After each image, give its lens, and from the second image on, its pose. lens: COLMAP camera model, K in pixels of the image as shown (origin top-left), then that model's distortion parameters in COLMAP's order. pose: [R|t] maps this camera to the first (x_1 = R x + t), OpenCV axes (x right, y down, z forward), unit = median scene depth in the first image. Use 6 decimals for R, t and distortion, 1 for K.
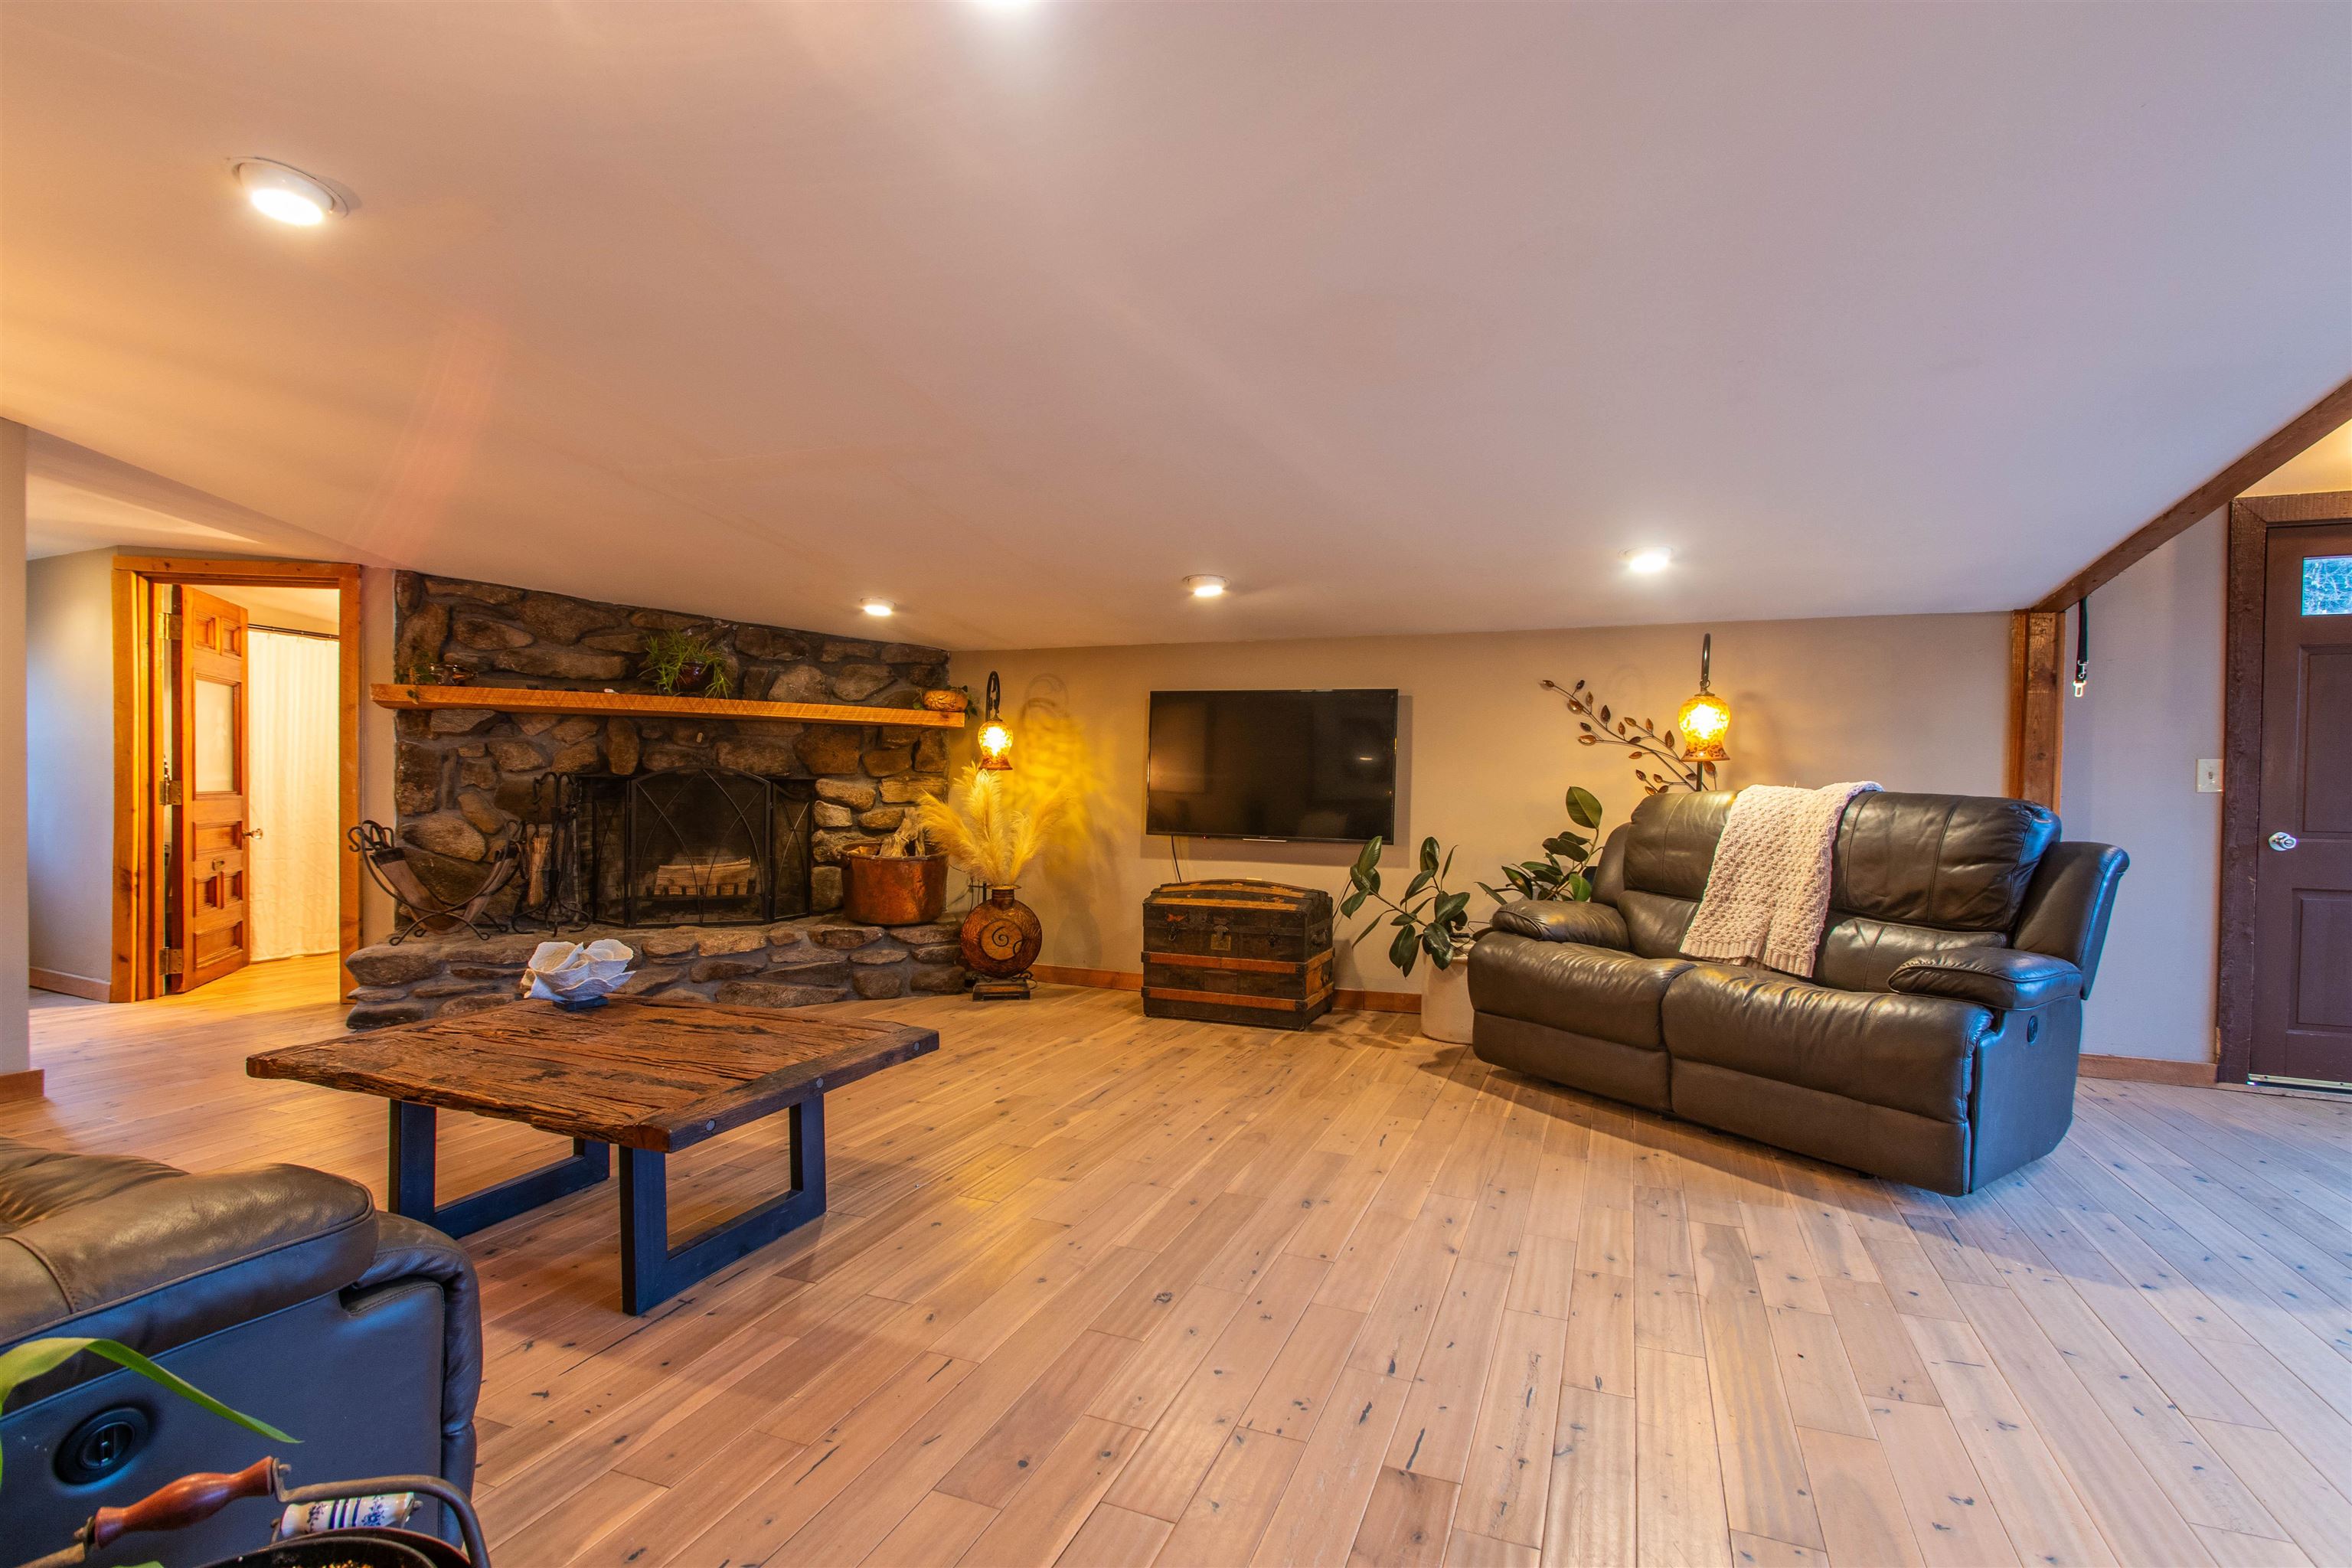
lens RADIAL K [[1095.0, 0, 1190.0], [0, 1095.0, 801.9], [0, 0, 1]] dist [0.004781, -0.005933]
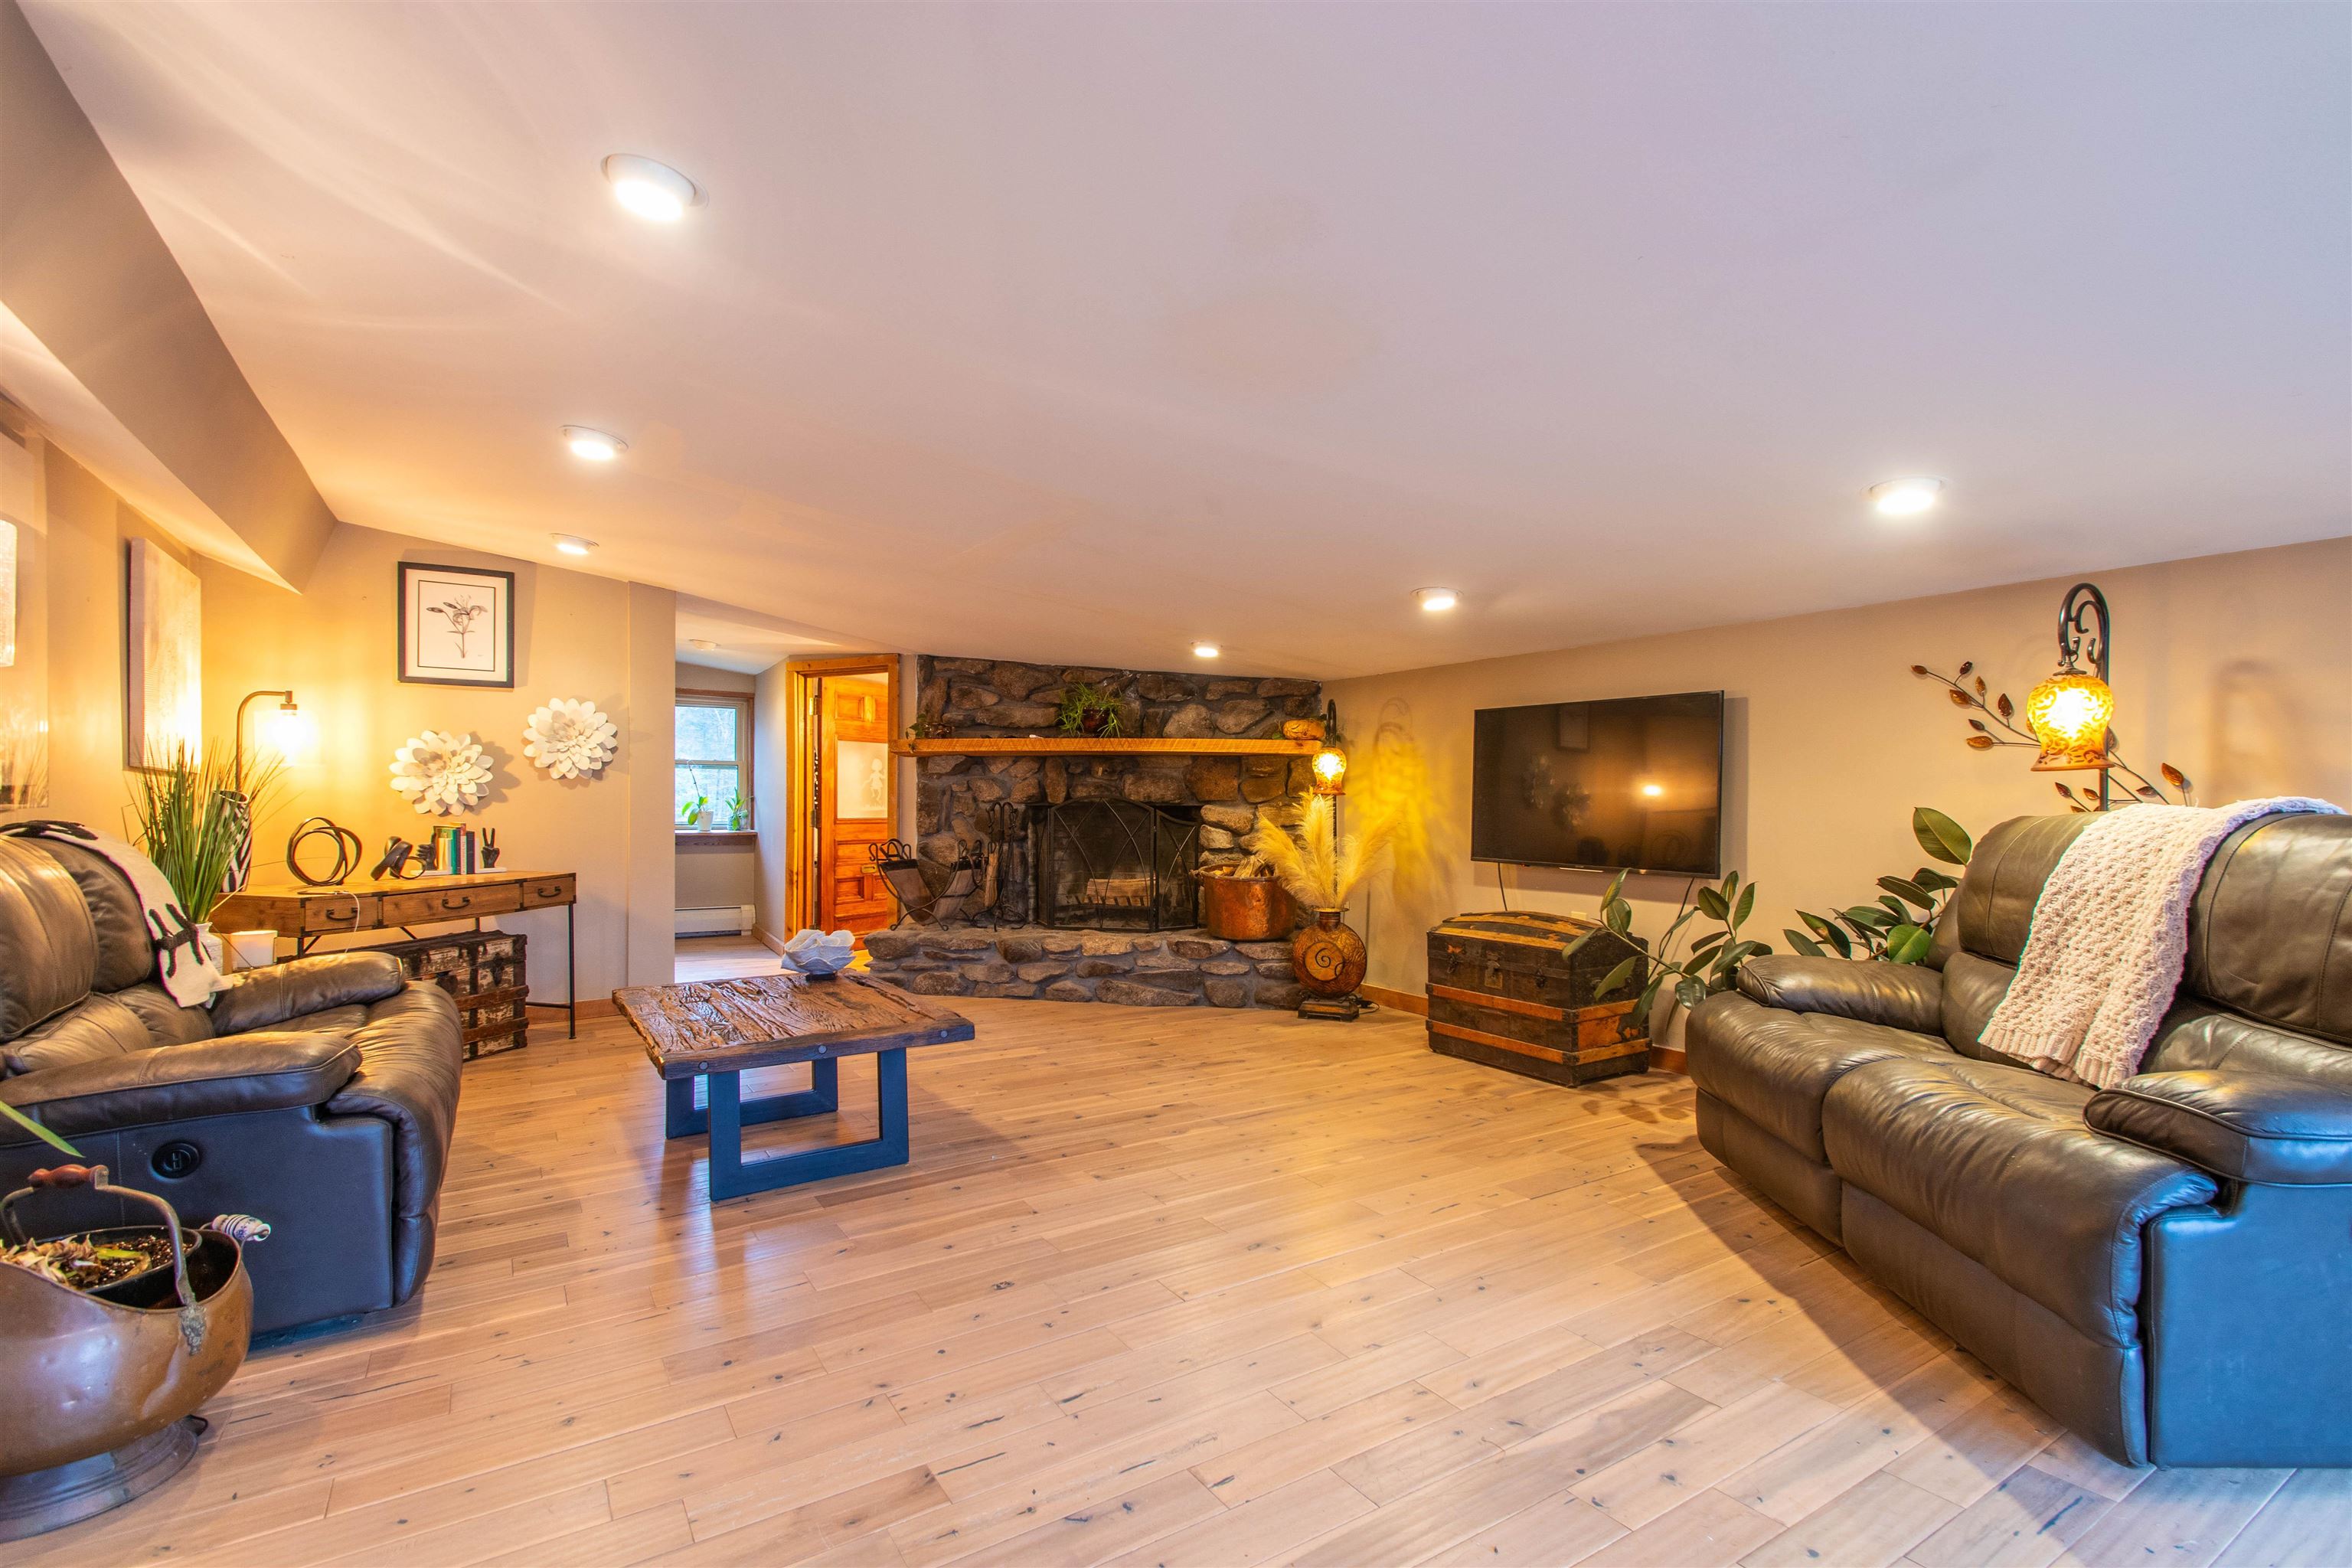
lens RADIAL K [[1095.0, 0, 1189.0], [0, 1095.0, 795.6], [0, 0, 1]] dist [0.004781, -0.005933]
pose [[0.812065, -0.014531, -0.583385, 0.348373], [-0.000355, 0.999677, -0.025394, -0.002682], [0.583566, 0.020829, 0.811798, 0.097305]]
